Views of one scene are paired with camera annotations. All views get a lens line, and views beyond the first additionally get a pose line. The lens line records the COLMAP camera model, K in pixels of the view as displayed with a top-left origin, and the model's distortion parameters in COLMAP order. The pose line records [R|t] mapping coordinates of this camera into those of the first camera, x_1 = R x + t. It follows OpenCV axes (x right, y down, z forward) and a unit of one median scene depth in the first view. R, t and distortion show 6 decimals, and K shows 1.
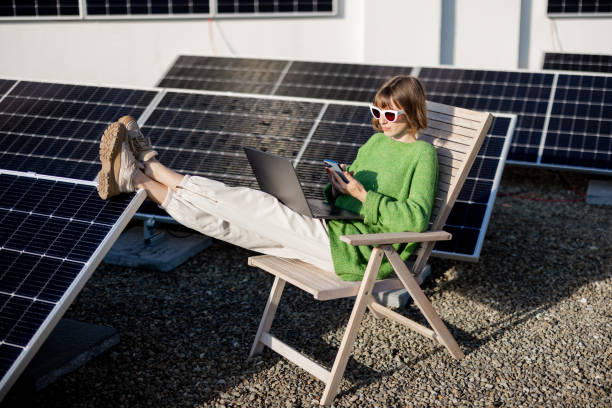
lens RADIAL K [[915.3, 0, 309.0], [0, 915.3, 203.1], [0, 0, 1]] dist [0.002917, 0.000000]
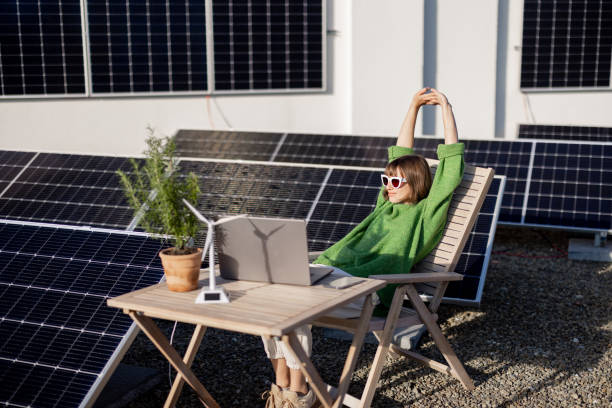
lens RADIAL K [[915.3, 0, 310.4], [0, 915.3, 200.9], [0, 0, 1]] dist [0.002917, 0.000000]
pose [[0.999213, -0.012831, 0.037541, -0.044577], [0.016085, 0.996015, -0.087726, 0.023491], [-0.036266, 0.088261, 0.995437, -0.077308]]
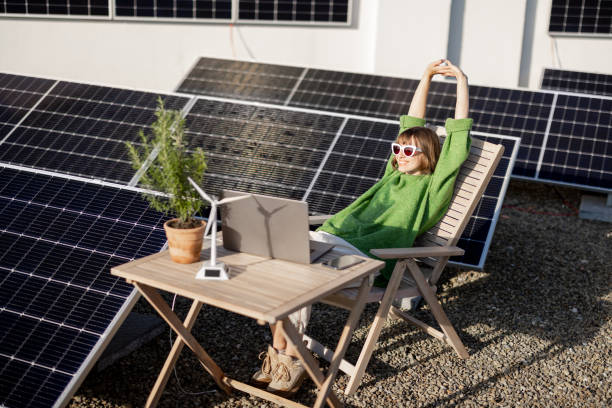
lens RADIAL K [[915.3, 0, 309.6], [0, 915.3, 196.6], [0, 0, 1]] dist [0.002917, 0.000000]
pose [[0.998962, 0.043609, 0.013163, -0.033784], [-0.043699, 0.999023, 0.006631, -0.019585], [-0.012861, -0.007200, 0.999891, -0.086768]]
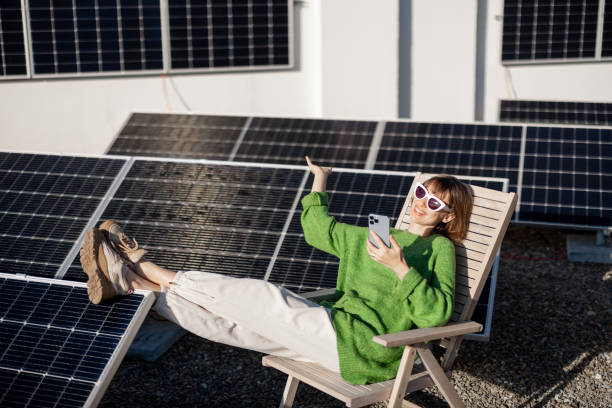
lens RADIAL K [[915.3, 0, 303.9], [0, 915.3, 200.1], [0, 0, 1]] dist [0.002917, 0.000000]
pose [[0.996563, -0.030602, 0.076977, -0.057024], [0.033703, 0.998658, -0.039314, -0.038478], [-0.075671, 0.041773, 0.996257, 0.046584]]
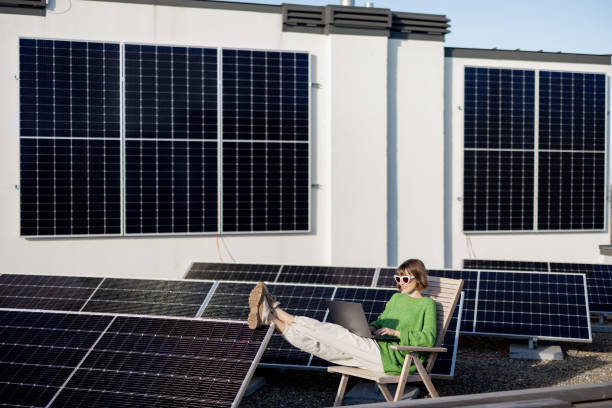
lens RADIAL K [[909.8, 0, 311.2], [0, 909.8, 188.7], [0, 0, 1]] dist [0.020122, 0.000000]
pose [[0.993443, 0.000245, 0.114332, -0.181041], [0.029094, 0.966537, -0.254870, 0.105808], [-0.110568, 0.256526, 0.960192, -0.431103]]
